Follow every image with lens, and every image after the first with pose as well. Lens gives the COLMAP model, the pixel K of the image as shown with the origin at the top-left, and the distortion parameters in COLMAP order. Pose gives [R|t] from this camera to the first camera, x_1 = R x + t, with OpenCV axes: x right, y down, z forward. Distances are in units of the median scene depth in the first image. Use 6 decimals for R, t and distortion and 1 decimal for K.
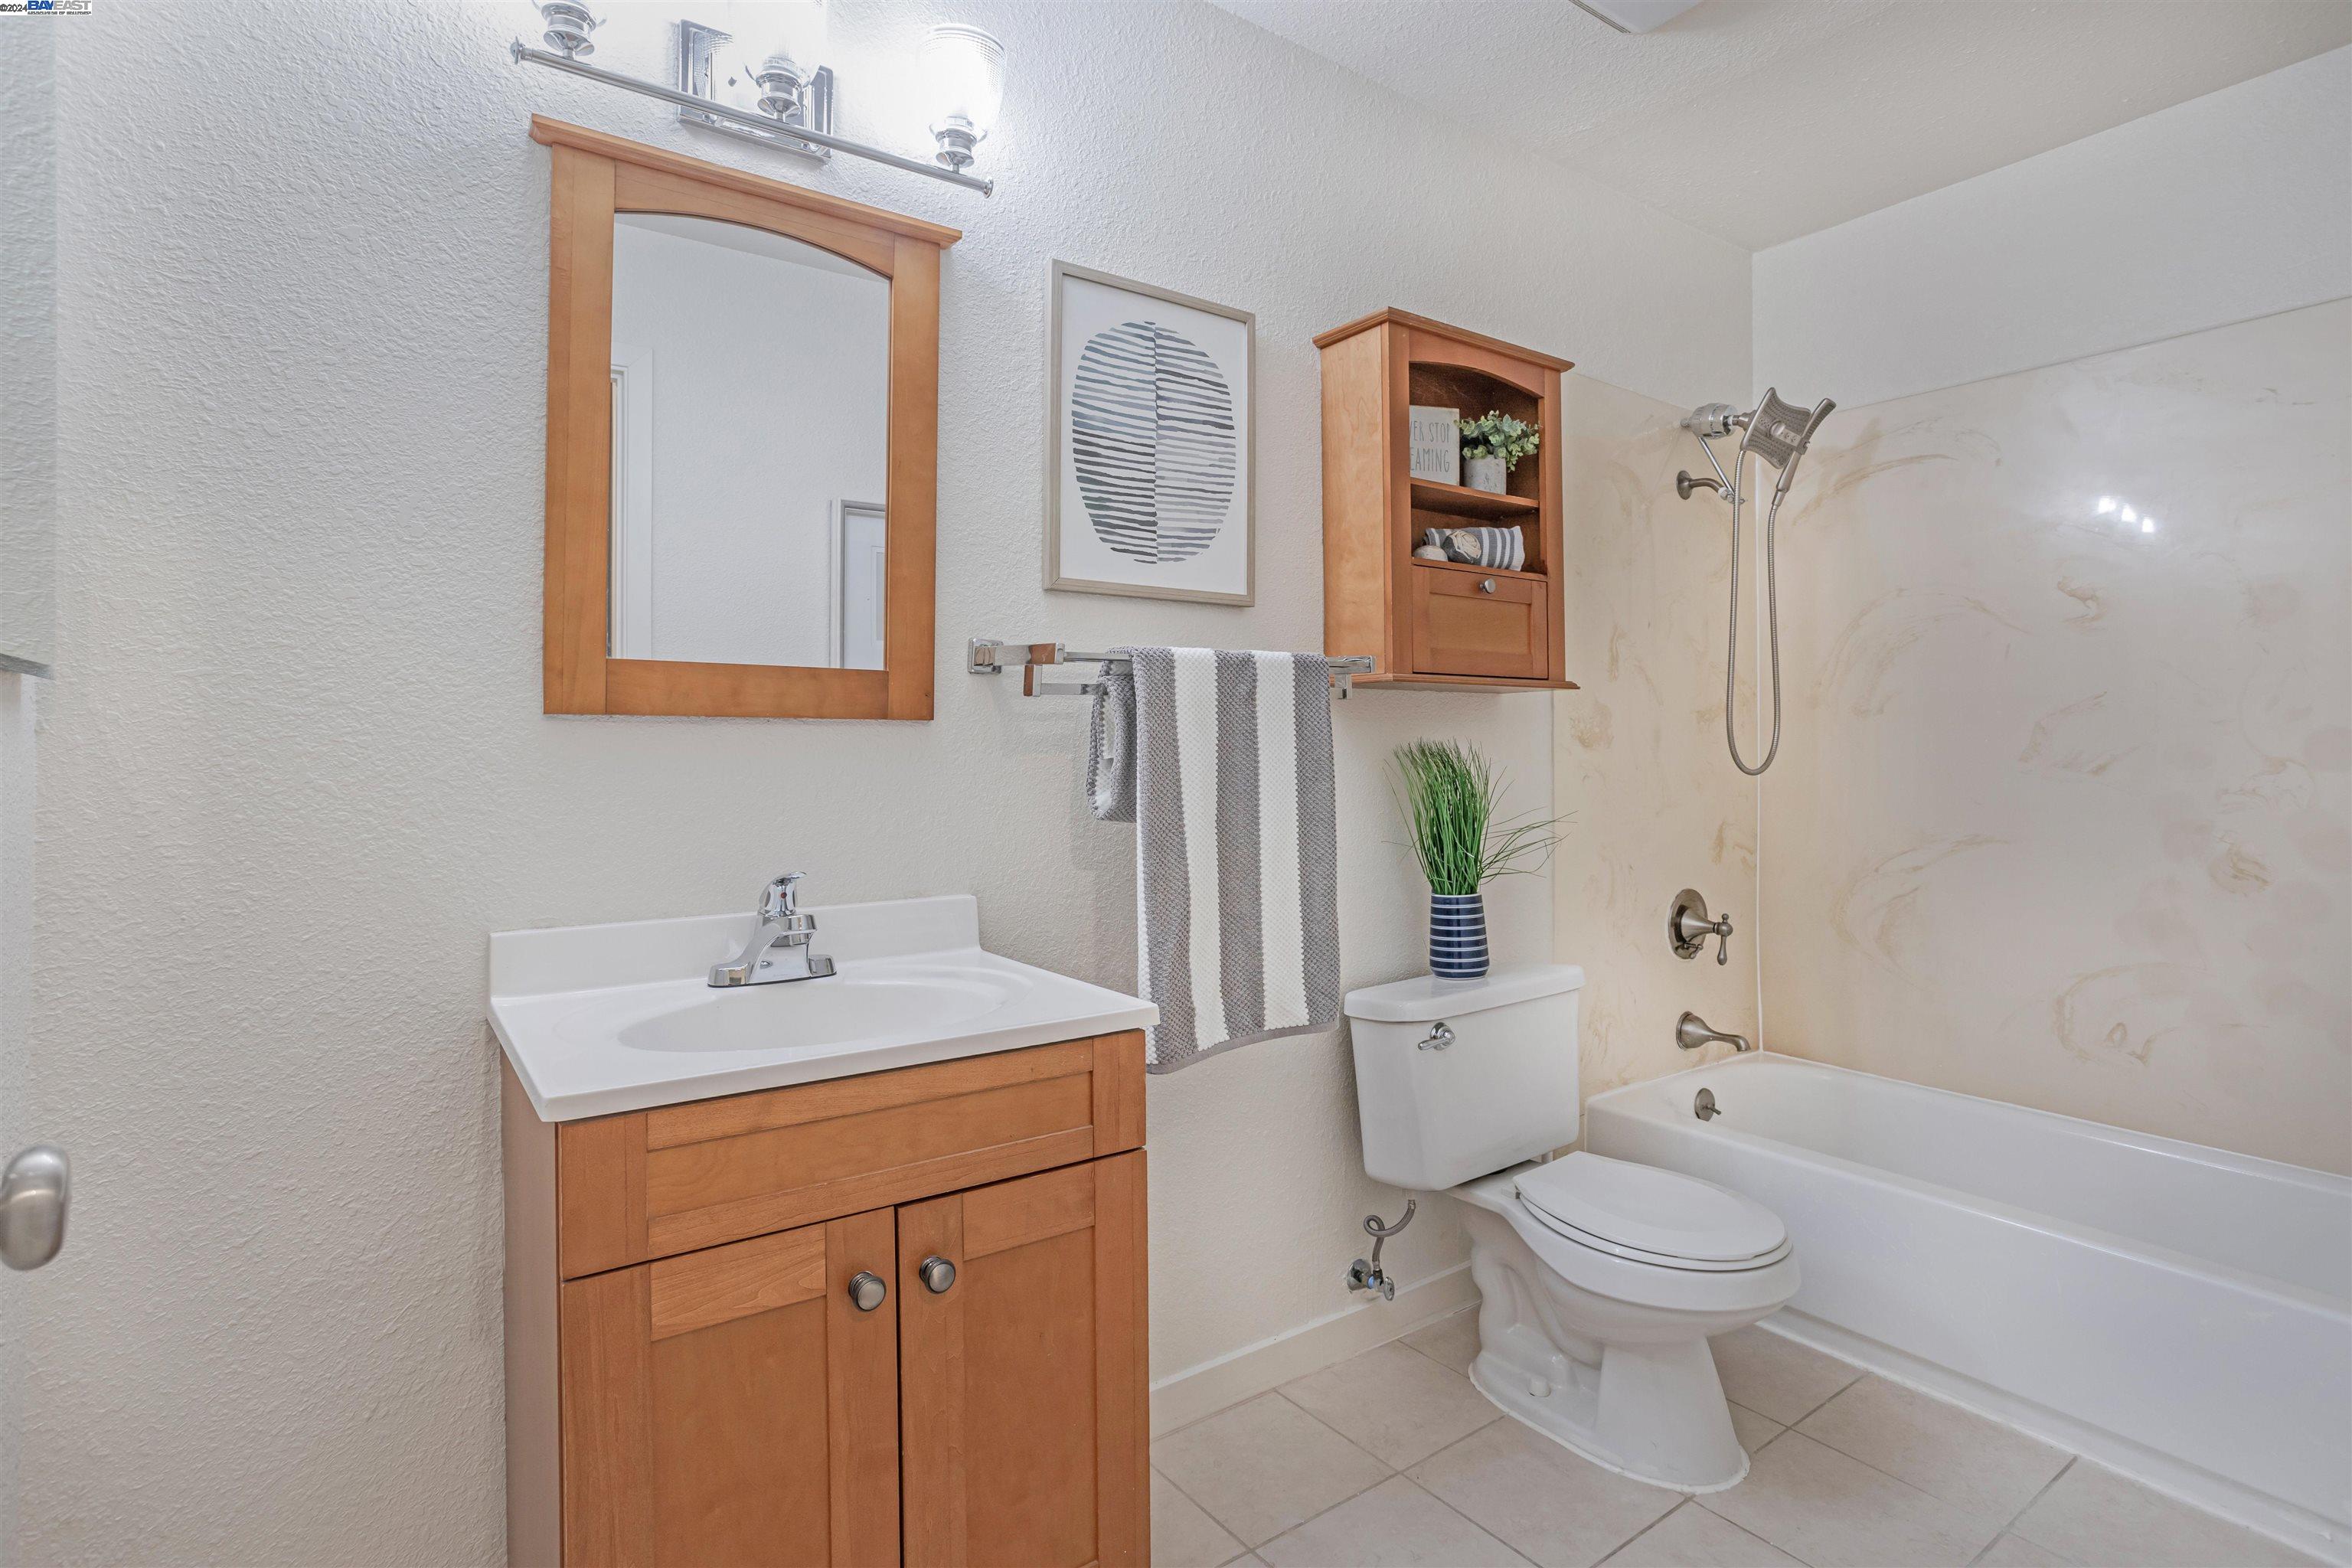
lens RADIAL K [[1157.9, 0, 1178.5], [0, 1157.9, 749.5], [0, 0, 1]] dist [-0.046428, 0.024678]
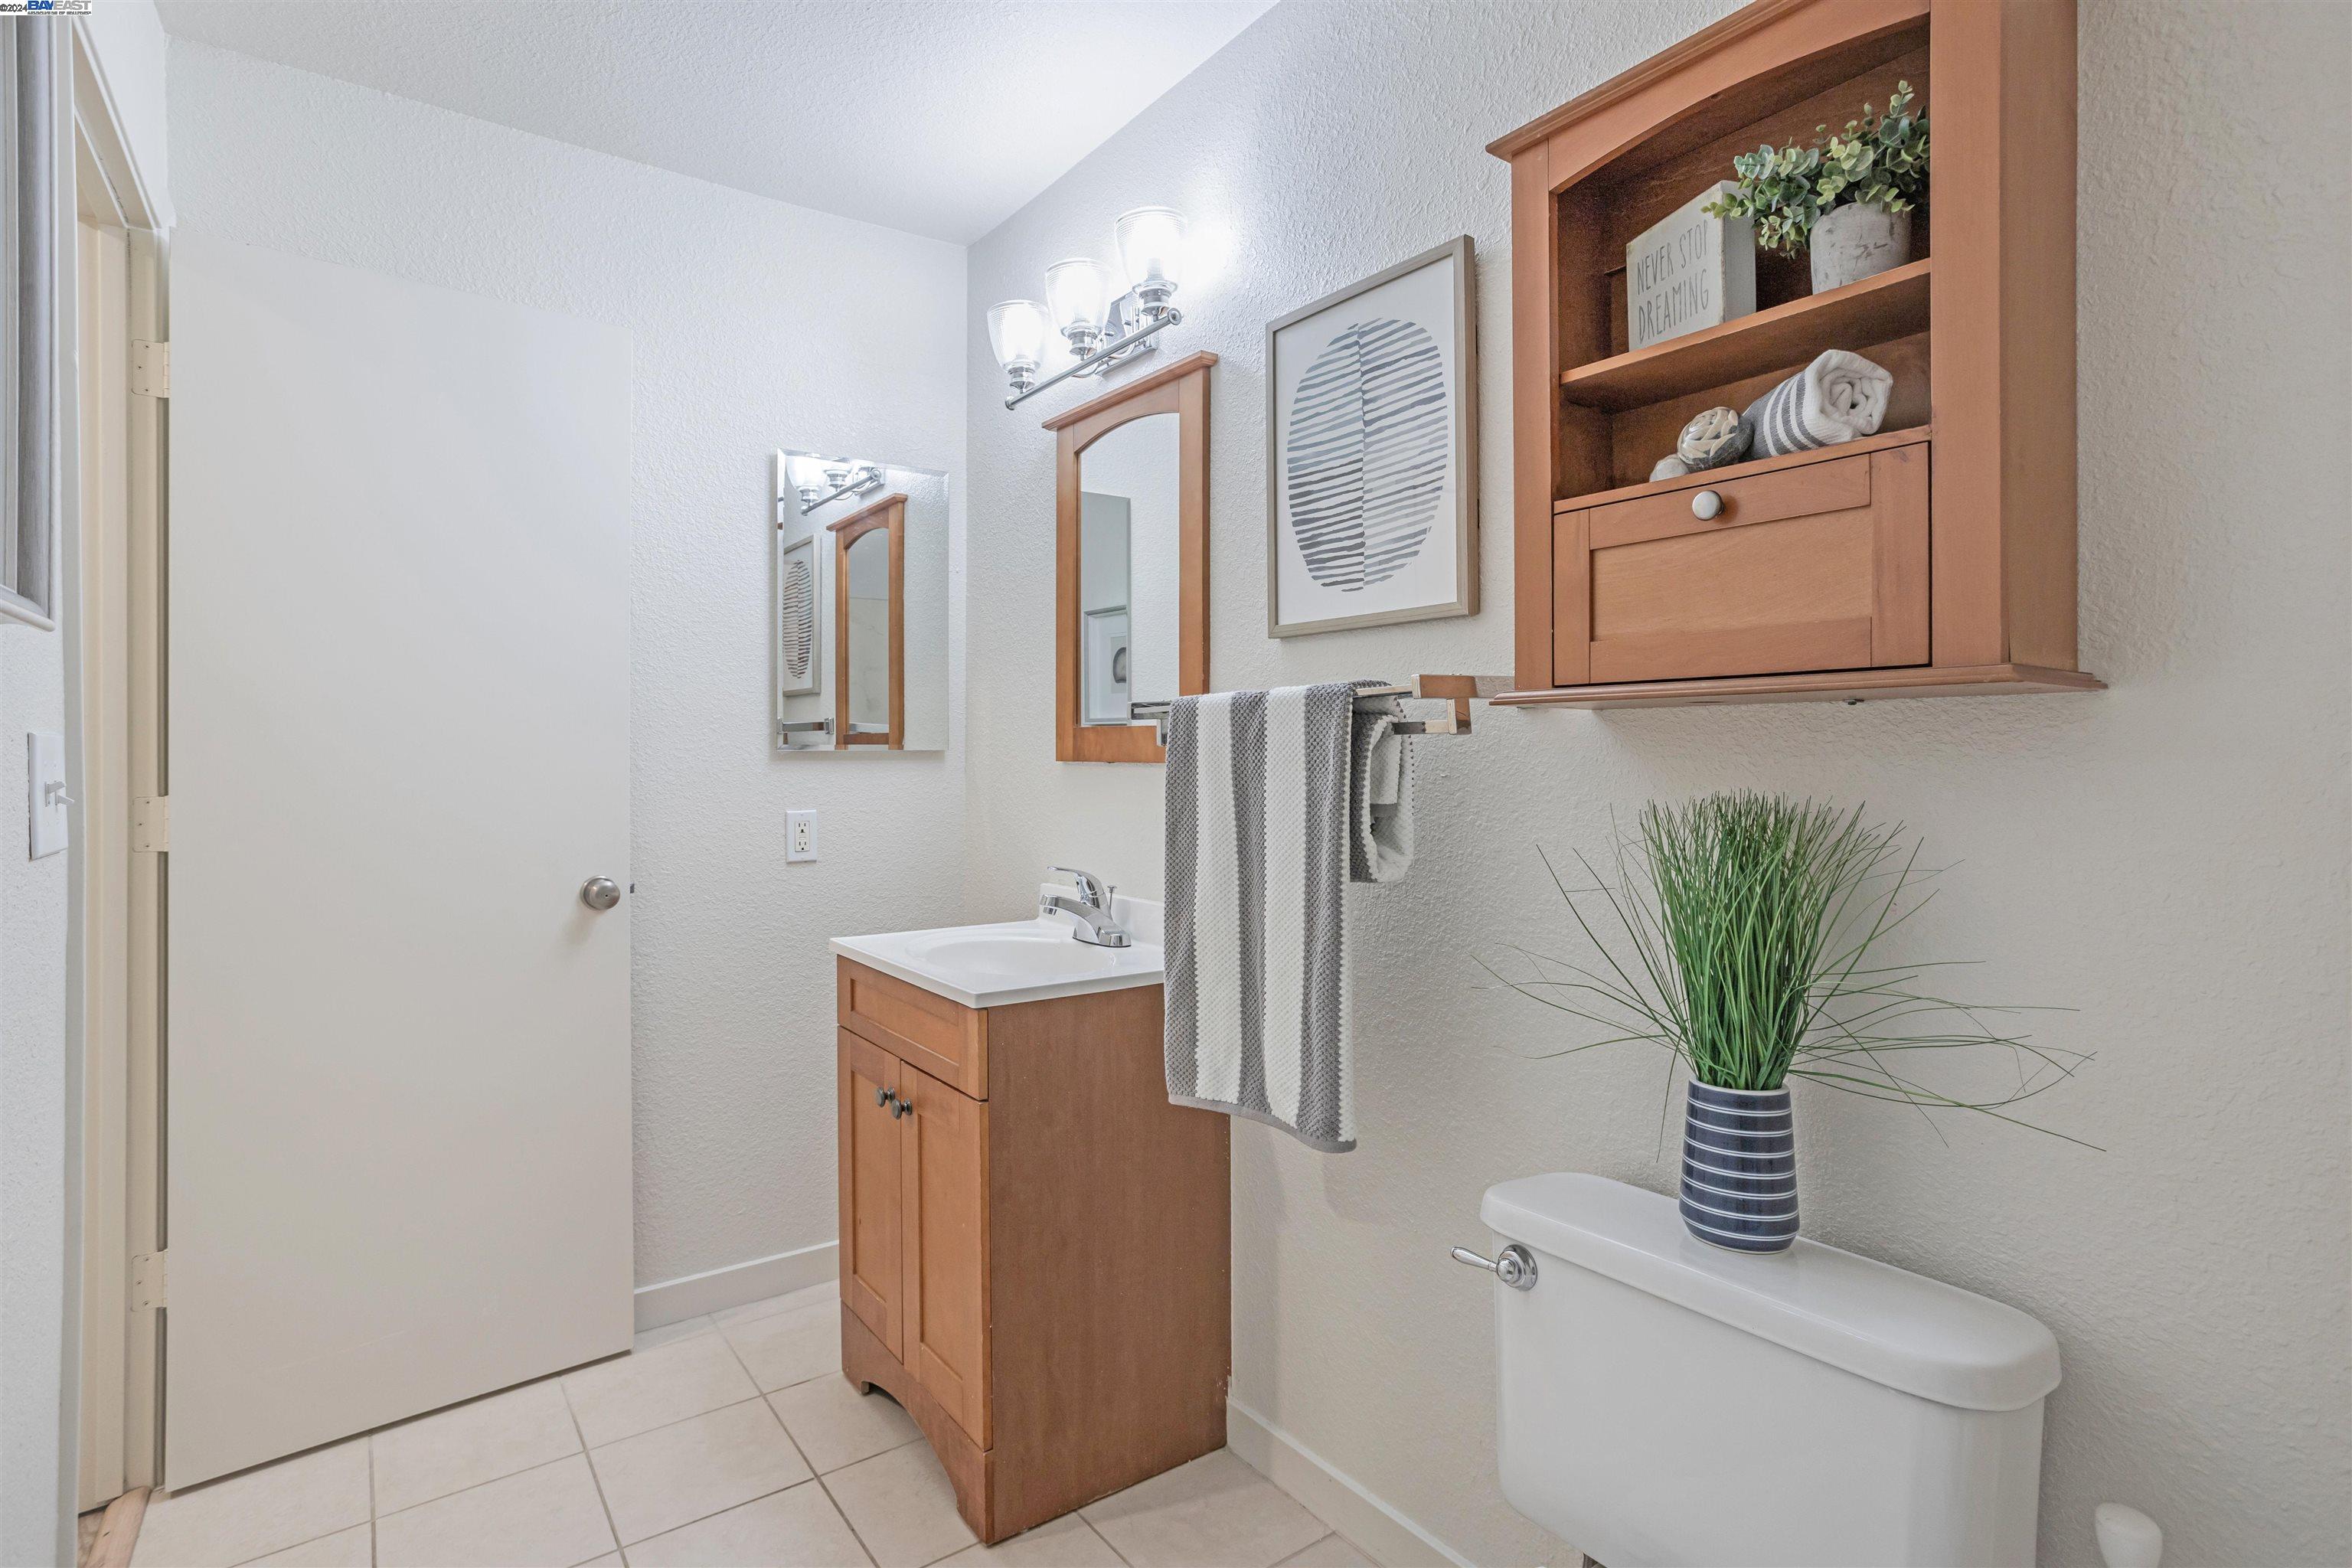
lens RADIAL K [[1157.9, 0, 1174.4], [0, 1157.9, 771.2], [0, 0, 1]] dist [-0.046428, 0.024678]
pose [[0.019663, 0.015013, -0.999694, 0.932335], [-0.006715, 0.999867, 0.014883, -0.033029], [0.999784, 0.006420, 0.019762, 0.886743]]
